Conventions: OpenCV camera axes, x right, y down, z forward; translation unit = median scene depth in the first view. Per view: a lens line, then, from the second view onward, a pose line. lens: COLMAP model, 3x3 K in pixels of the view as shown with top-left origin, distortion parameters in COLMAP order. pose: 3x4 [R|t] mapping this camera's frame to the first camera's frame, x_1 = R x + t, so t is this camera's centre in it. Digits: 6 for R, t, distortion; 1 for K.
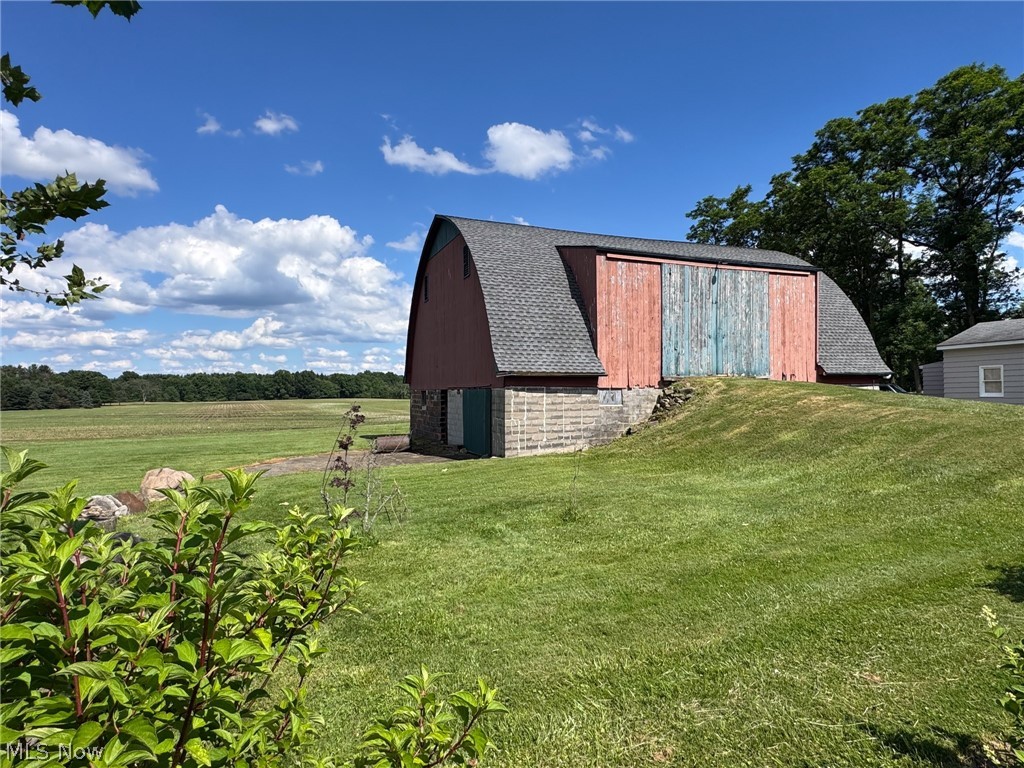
lens RADIAL K [[587.0, 0, 507.9], [0, 587.0, 384.2], [0, 0, 1]] dist [-0.006803, 0.002913]
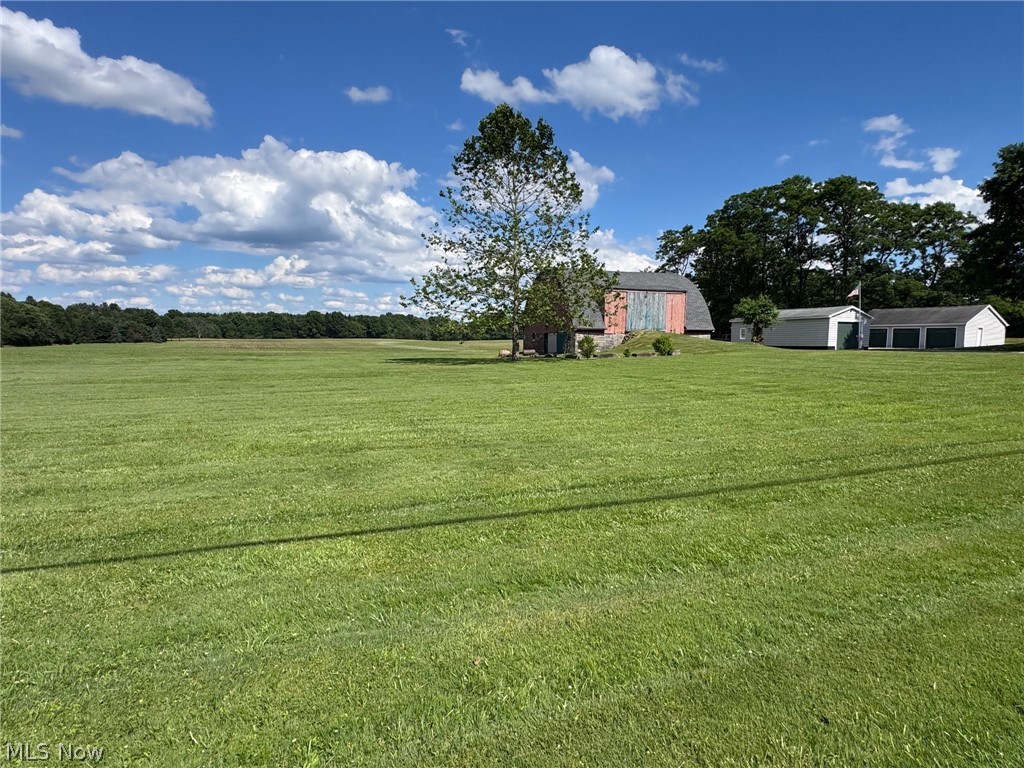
lens RADIAL K [[587.0, 0, 508.2], [0, 587.0, 373.0], [0, 0, 1]] dist [-0.006803, 0.002913]
pose [[0.999567, 0.019734, -0.021833, -0.226274], [-0.017956, 0.996728, 0.078809, -0.017367], [0.023317, -0.078383, 0.996651, -1.706030]]
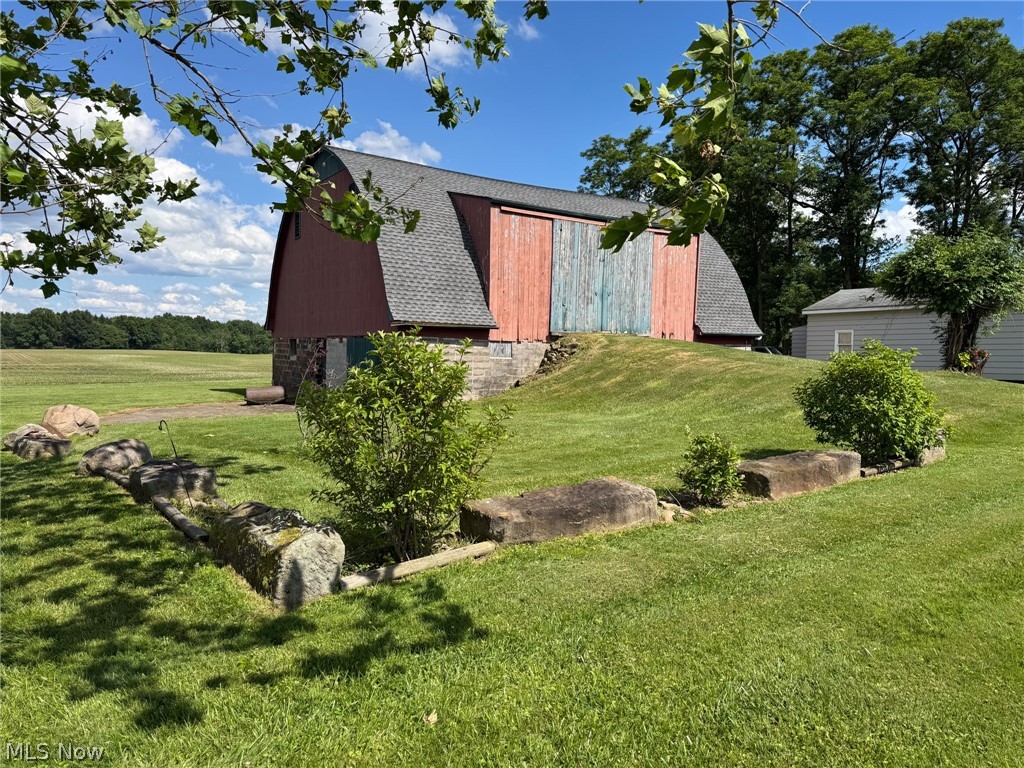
lens RADIAL K [[696.7, 0, 503.5], [0, 696.7, 379.2], [0, 0, 1]] dist [0.027751, -0.015609]
pose [[0.980897, 0.018383, 0.193656, -0.040773], [-0.029437, 0.998088, 0.054358, 0.005660], [-0.192287, -0.059020, 0.979562, -0.144012]]
